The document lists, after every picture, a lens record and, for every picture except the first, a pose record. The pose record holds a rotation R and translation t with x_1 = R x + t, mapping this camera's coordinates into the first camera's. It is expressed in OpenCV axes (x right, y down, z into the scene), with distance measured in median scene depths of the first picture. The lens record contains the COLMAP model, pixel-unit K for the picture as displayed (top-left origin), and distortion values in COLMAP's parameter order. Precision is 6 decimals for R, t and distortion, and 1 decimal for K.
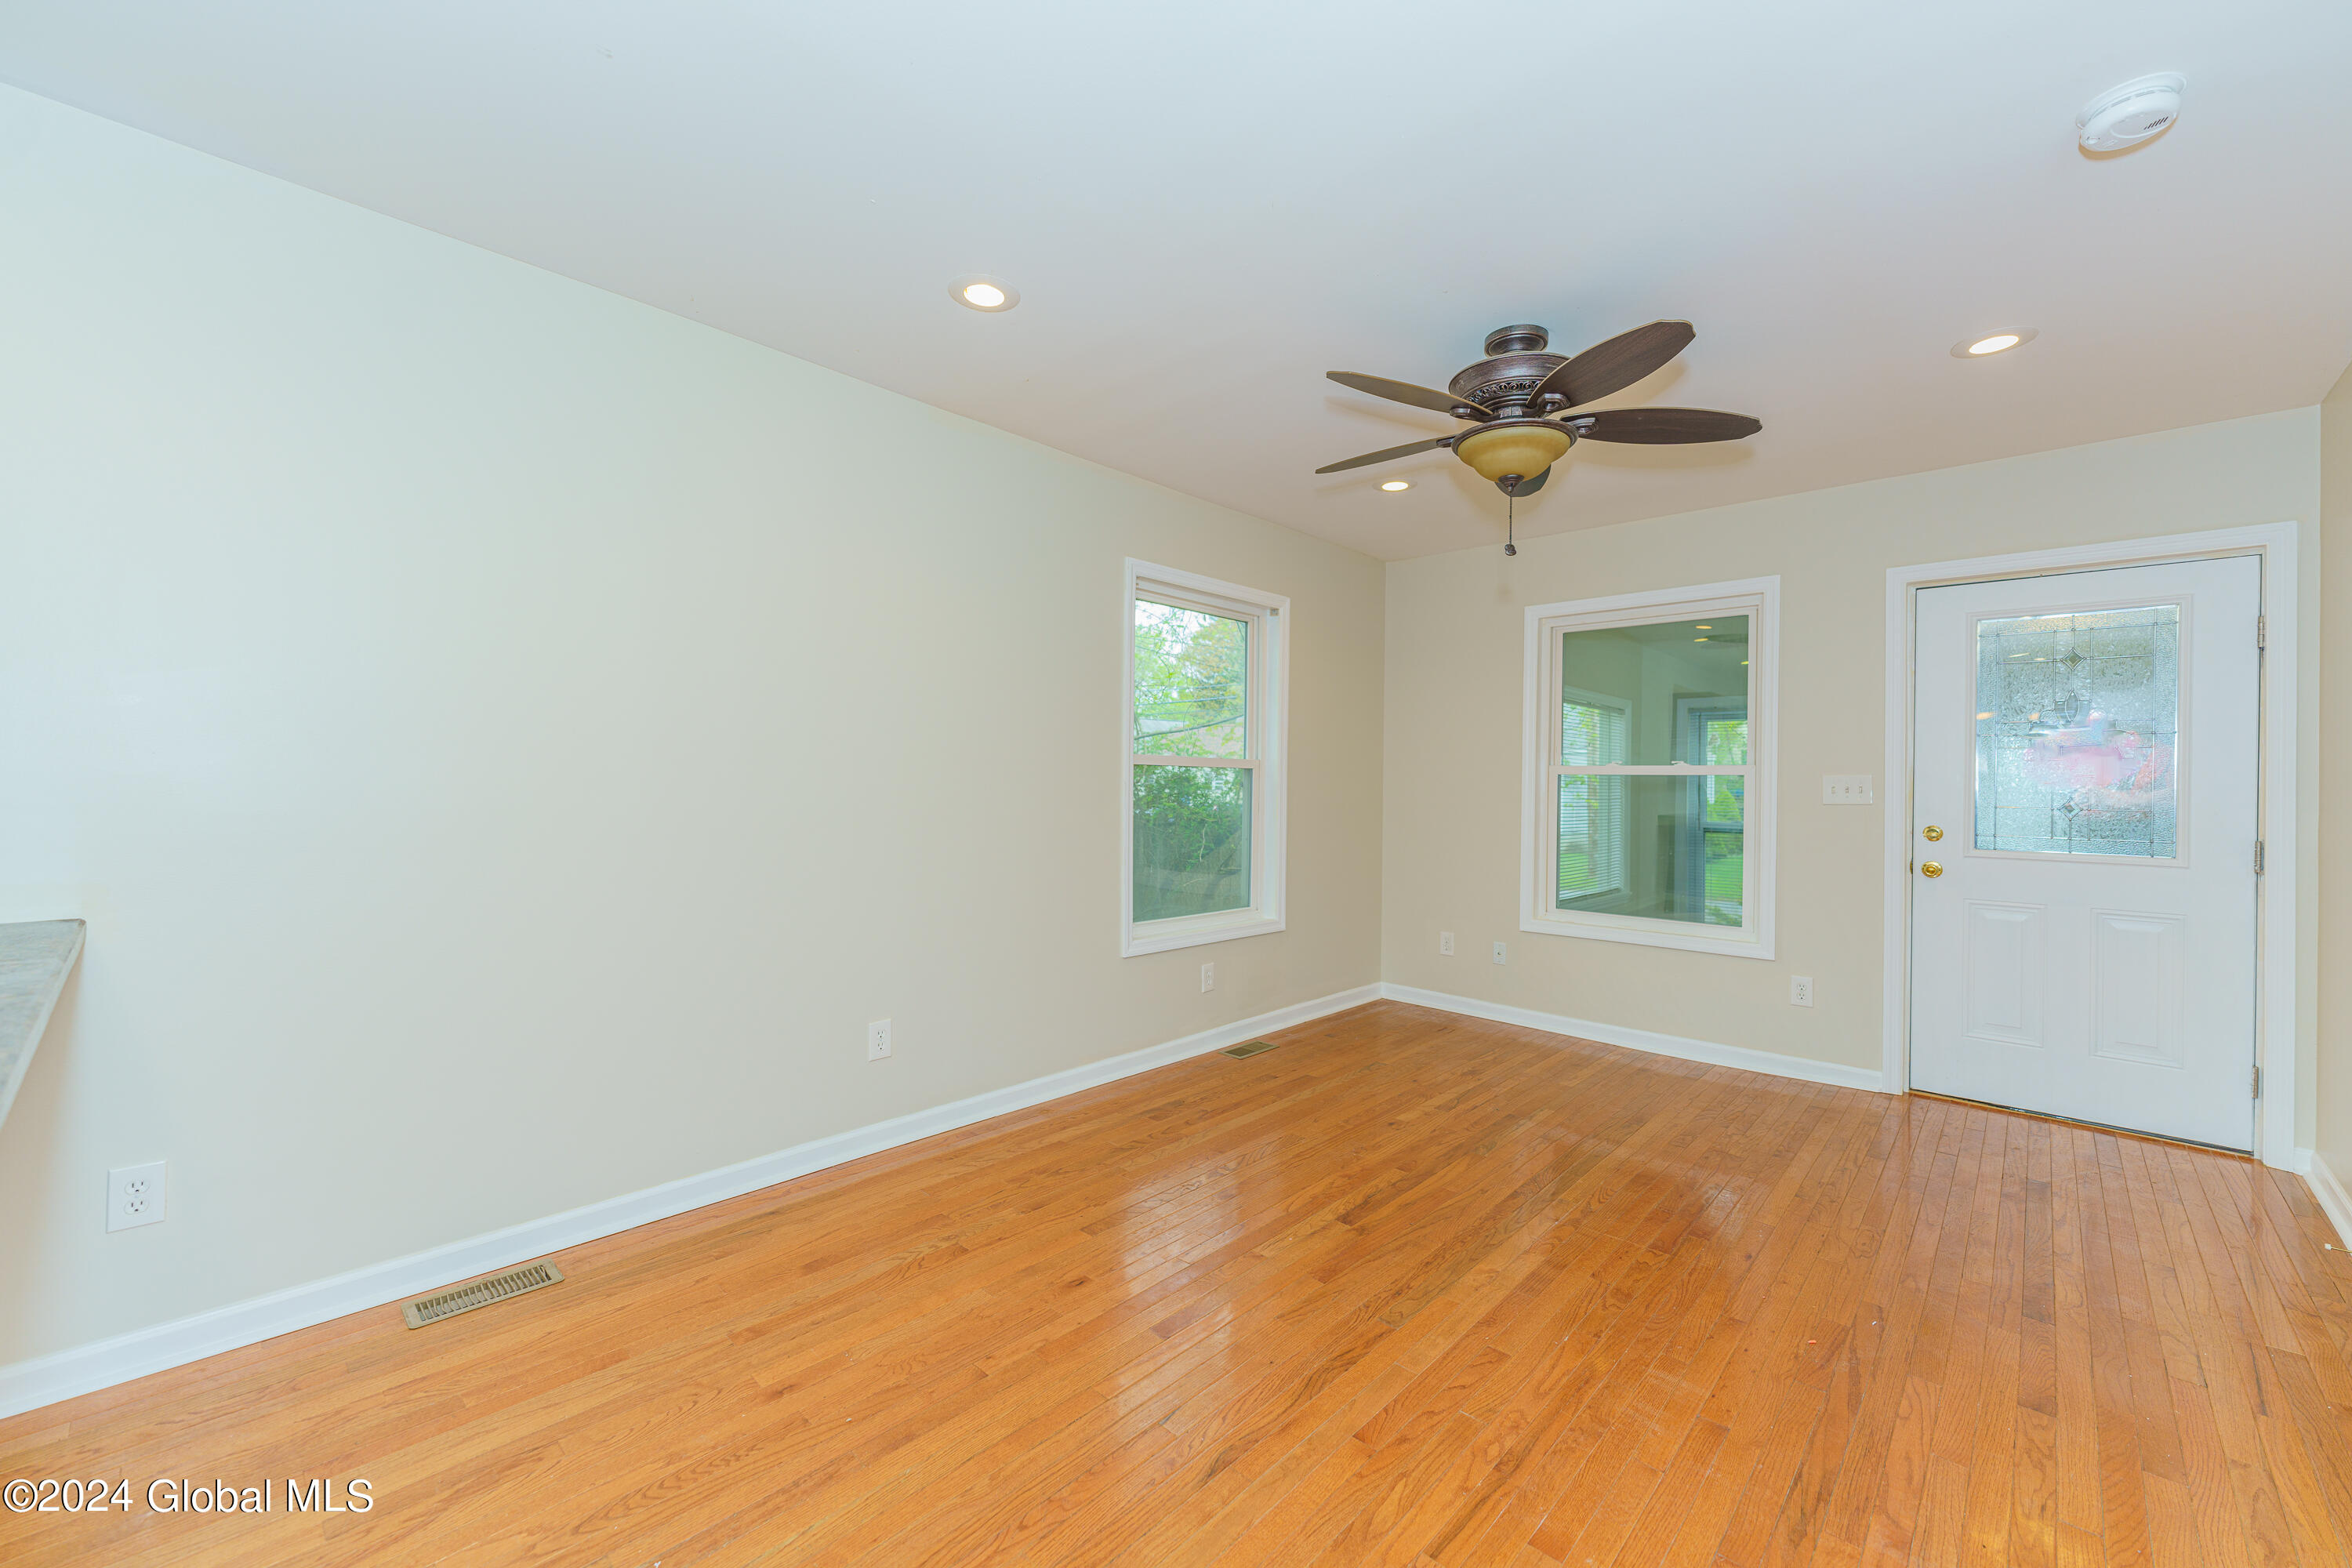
lens RADIAL K [[935.7, 0, 1173.3], [0, 935.7, 781.0], [0, 0, 1]] dist [0.000403, 0.000029]
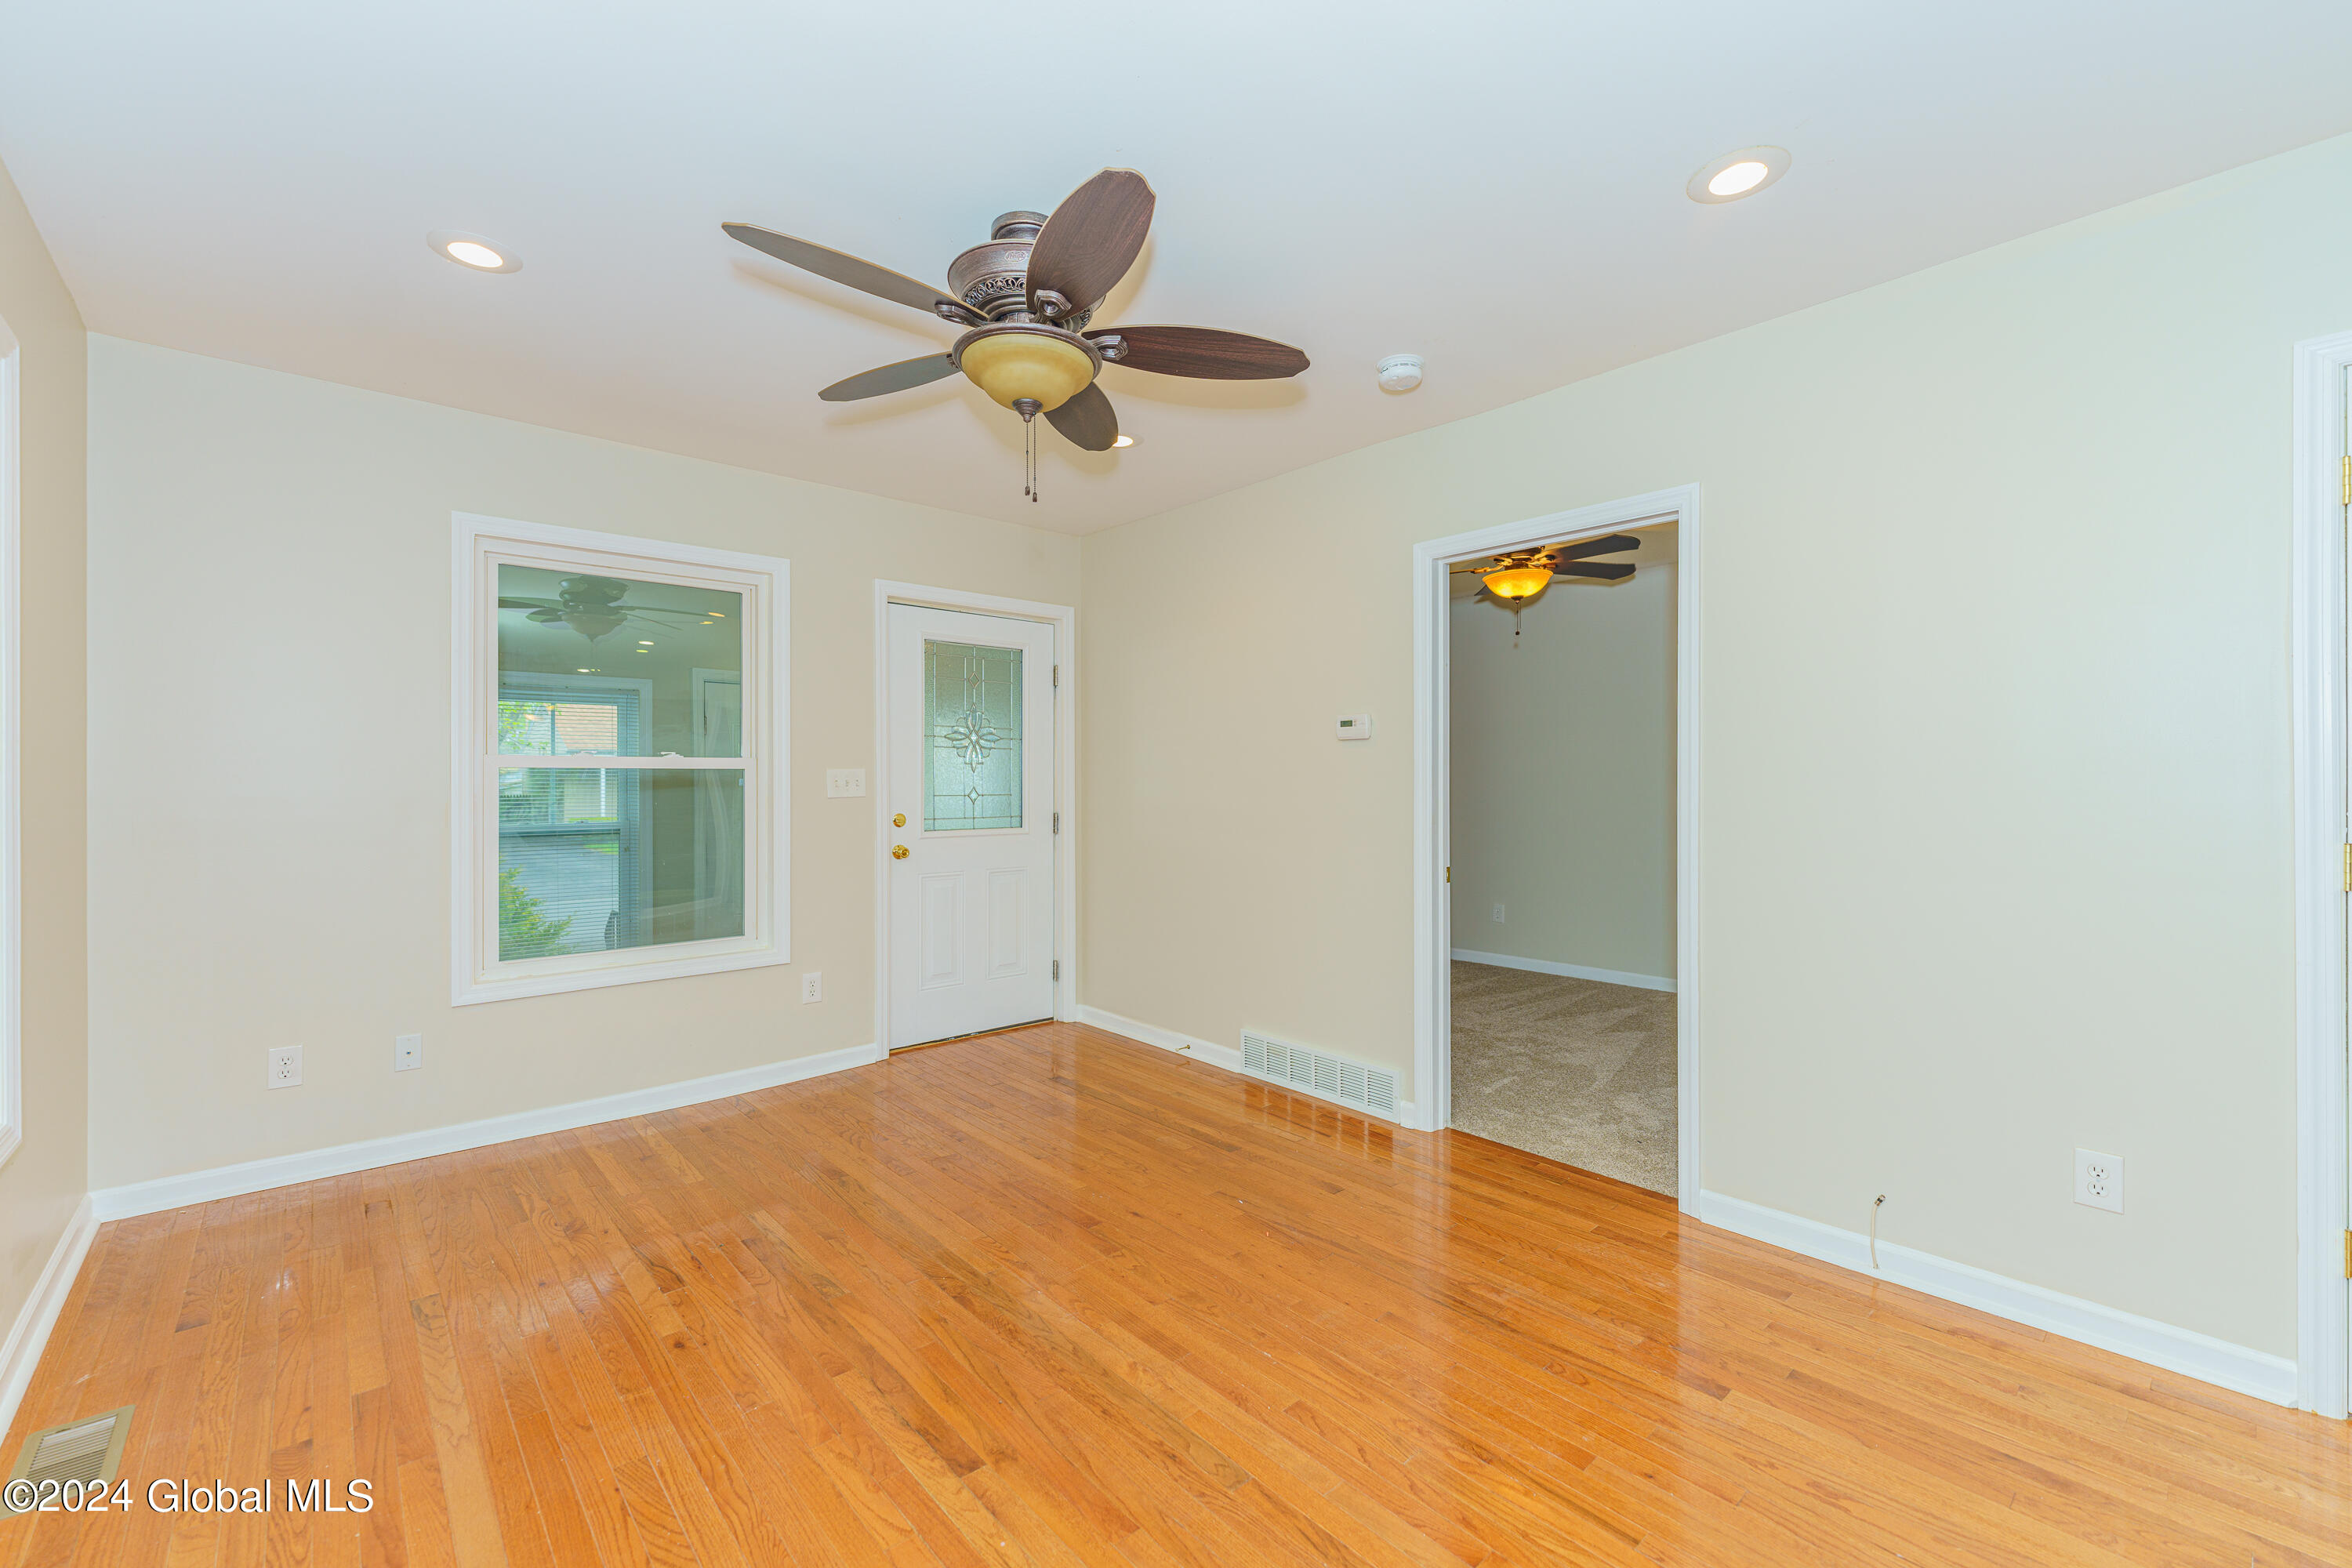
lens RADIAL K [[960.1, 0, 1173.4], [0, 960.1, 772.0], [0, 0, 1]] dist [-0.001393, -0.000217]
pose [[0.089367, -0.005157, 0.995985, -0.424624], [0.003284, 0.999983, 0.004883, -0.009558], [-0.995993, 0.002834, 0.089383, 0.741543]]
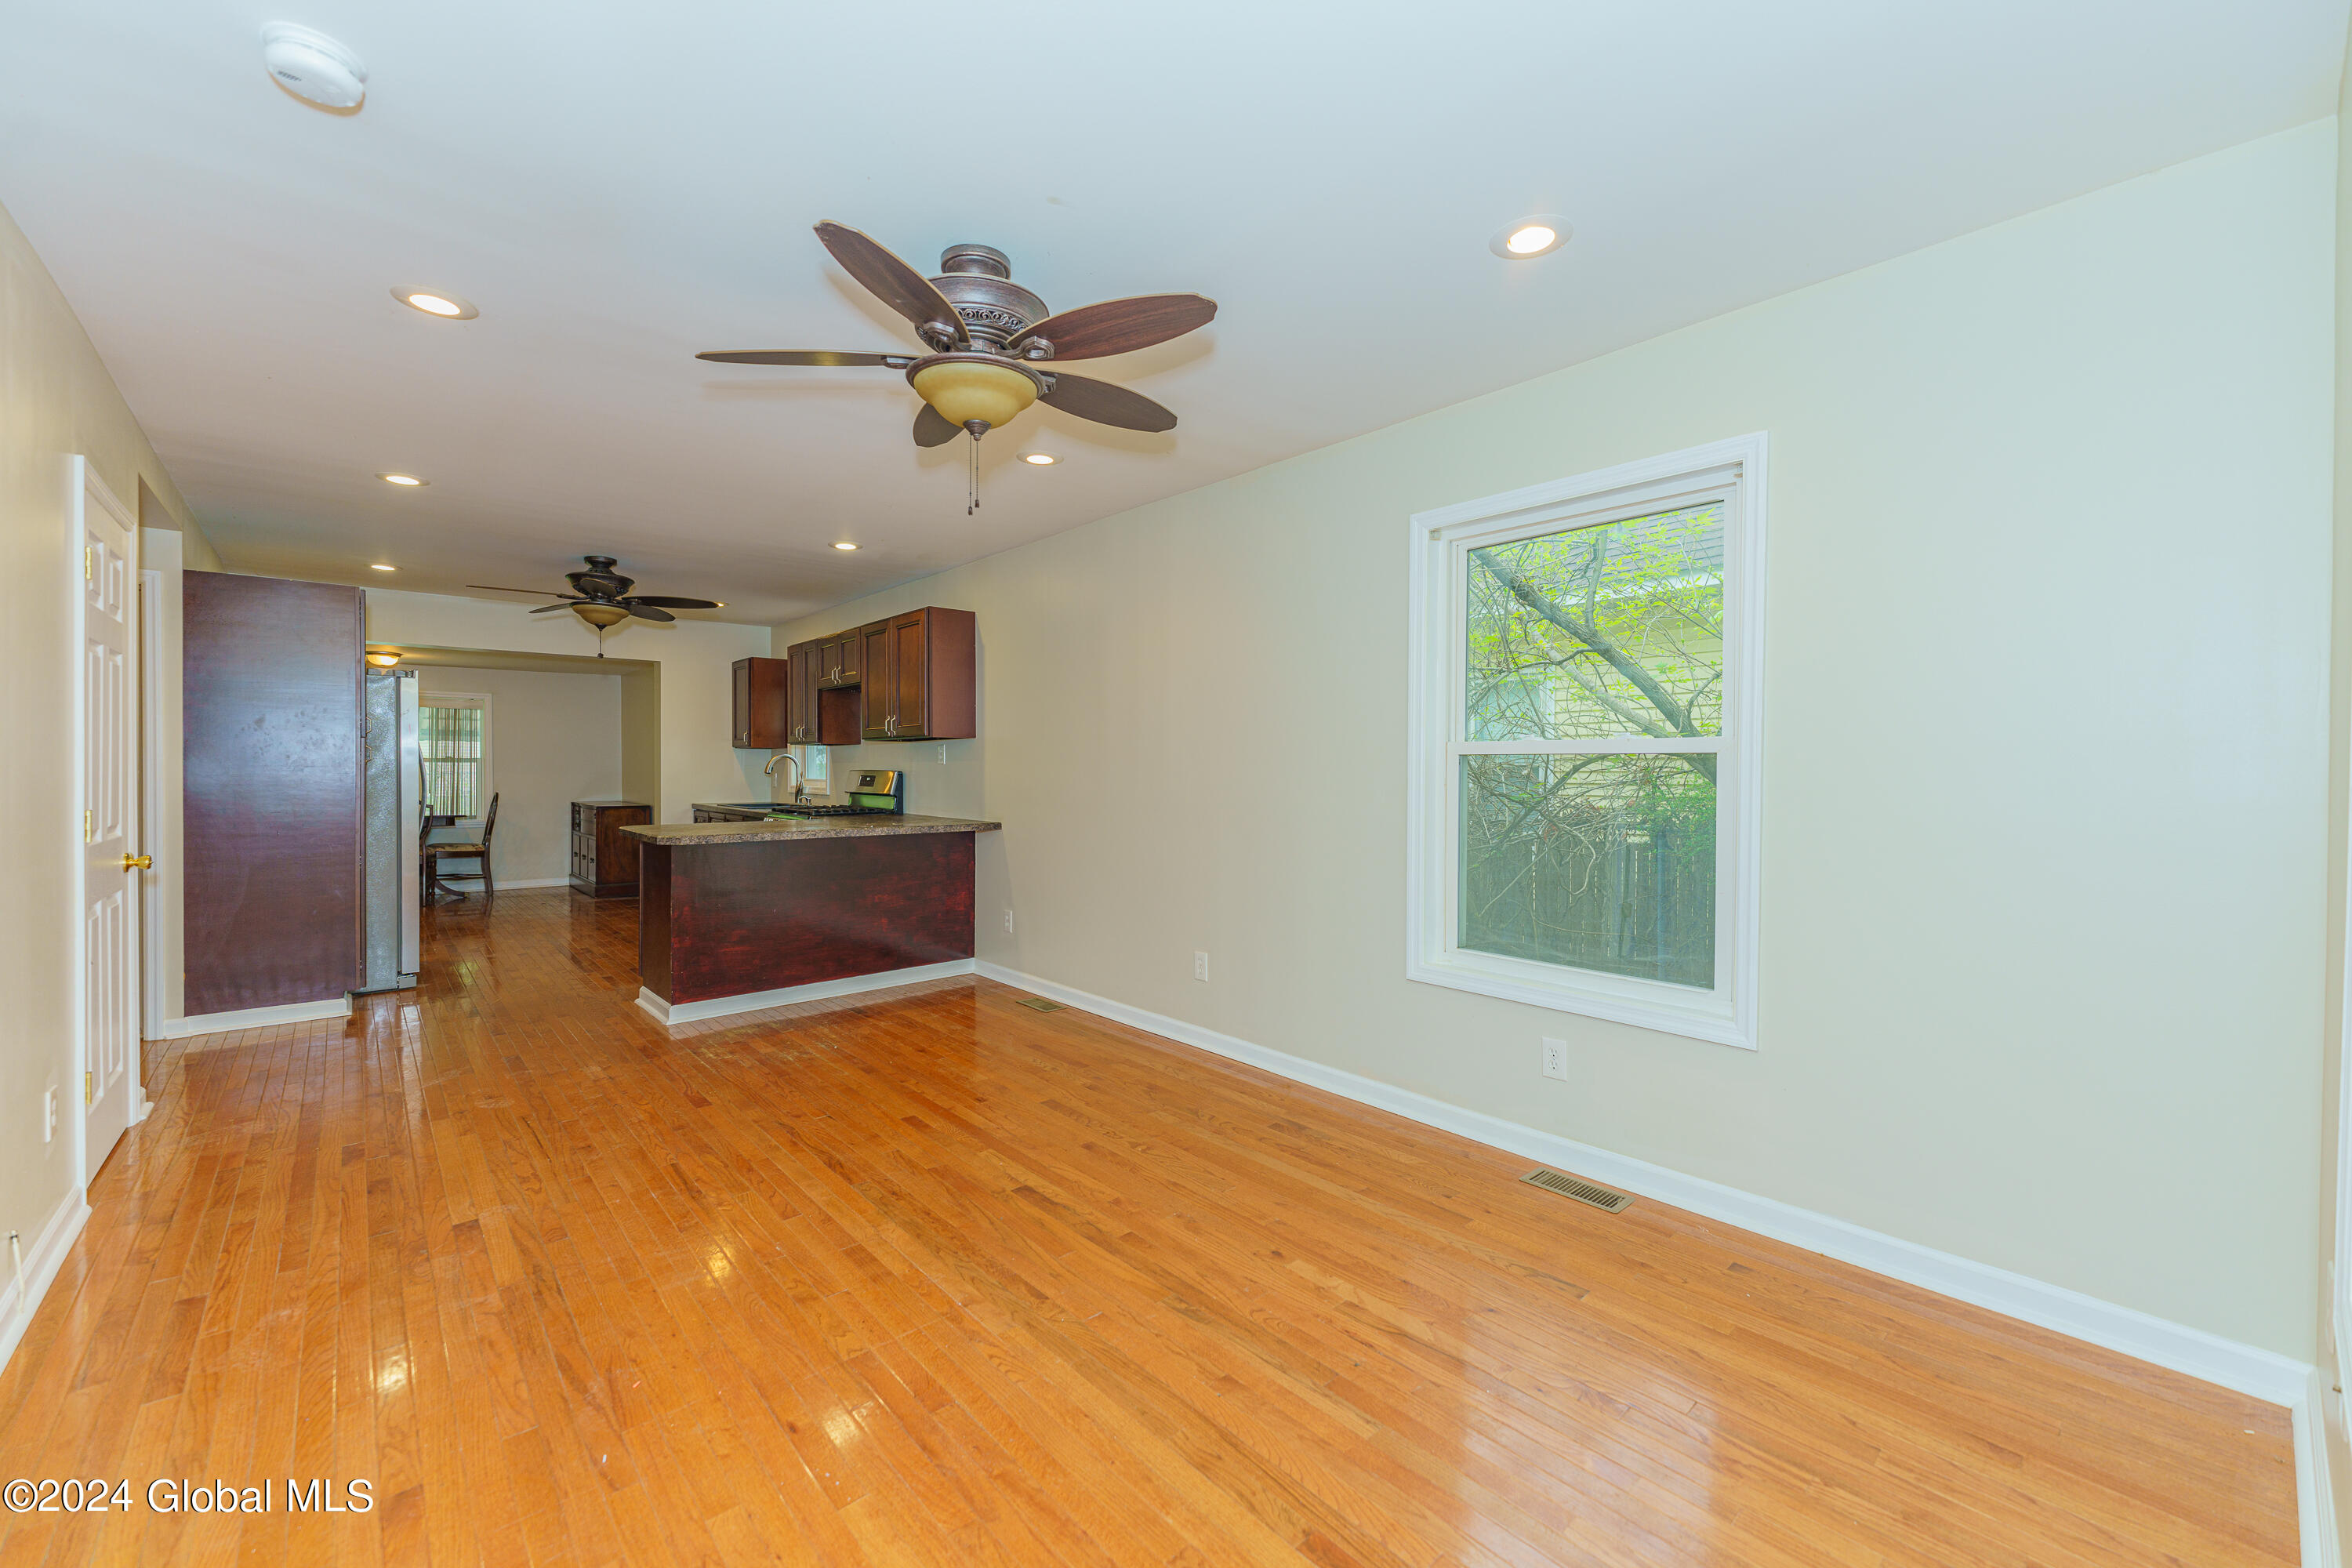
lens RADIAL K [[935.7, 0, 1173.3], [0, 935.7, 781.0], [0, 0, 1]] dist [0.000403, 0.000029]
pose [[-0.092739, -0.002214, -0.995688, 1.128504], [-0.005125, 0.999985, -0.001746, 0.011557], [0.995677, 0.004941, -0.092749, 1.173633]]
